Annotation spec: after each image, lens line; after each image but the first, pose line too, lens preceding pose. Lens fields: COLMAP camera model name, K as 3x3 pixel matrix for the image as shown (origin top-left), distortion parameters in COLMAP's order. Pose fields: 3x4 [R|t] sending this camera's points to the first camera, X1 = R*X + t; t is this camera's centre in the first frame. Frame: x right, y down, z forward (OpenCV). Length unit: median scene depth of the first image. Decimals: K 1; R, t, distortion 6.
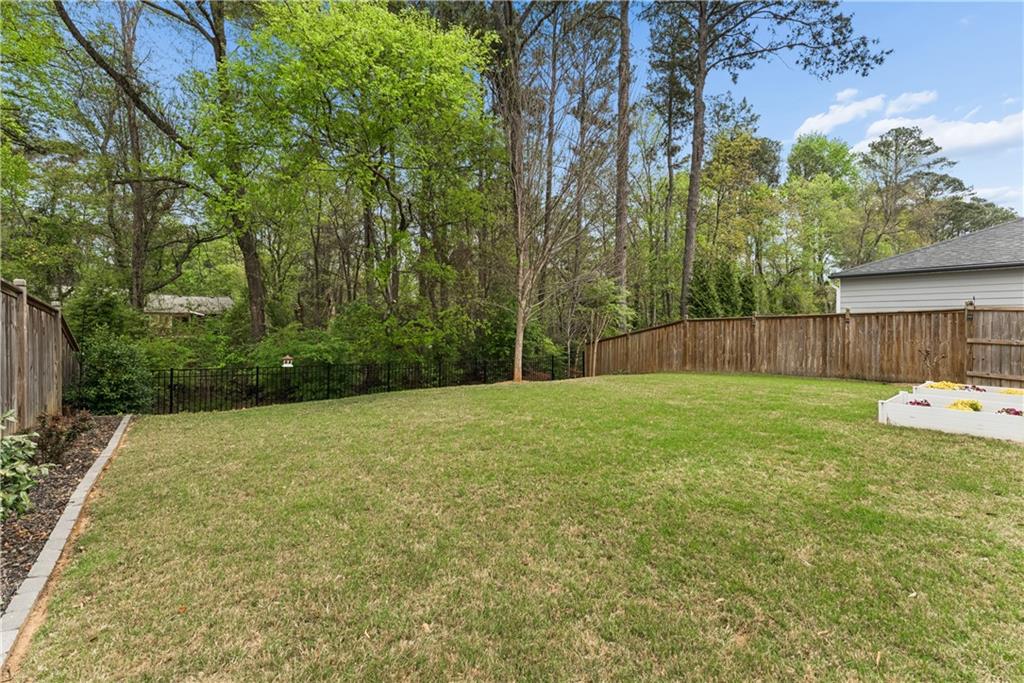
lens RADIAL K [[427.2, 0, 513.4], [0, 427.2, 317.0], [0, 0, 1]] dist [-0.001431, -0.000035]
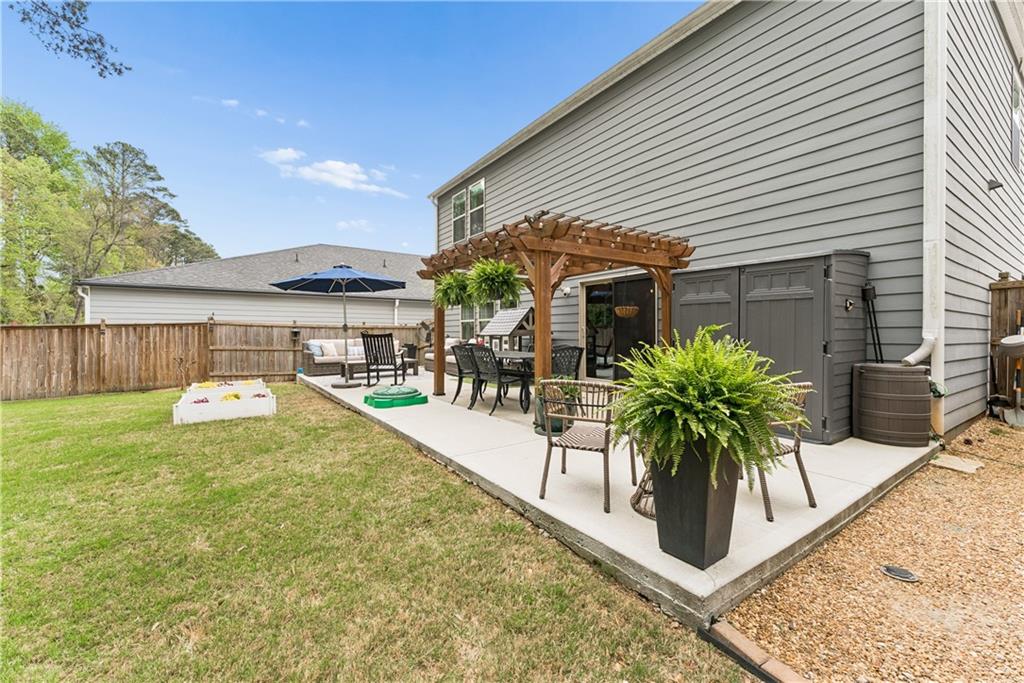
lens RADIAL K [[426.3, 0, 506.1], [0, 426.3, 323.3], [0, 0, 1]] dist [-0.000028, -0.000036]
pose [[0.069632, 0.023401, 0.997298, -0.103131], [-0.010694, 0.999685, -0.022710, 0.001488], [-0.997515, -0.009083, 0.069860, 0.040741]]
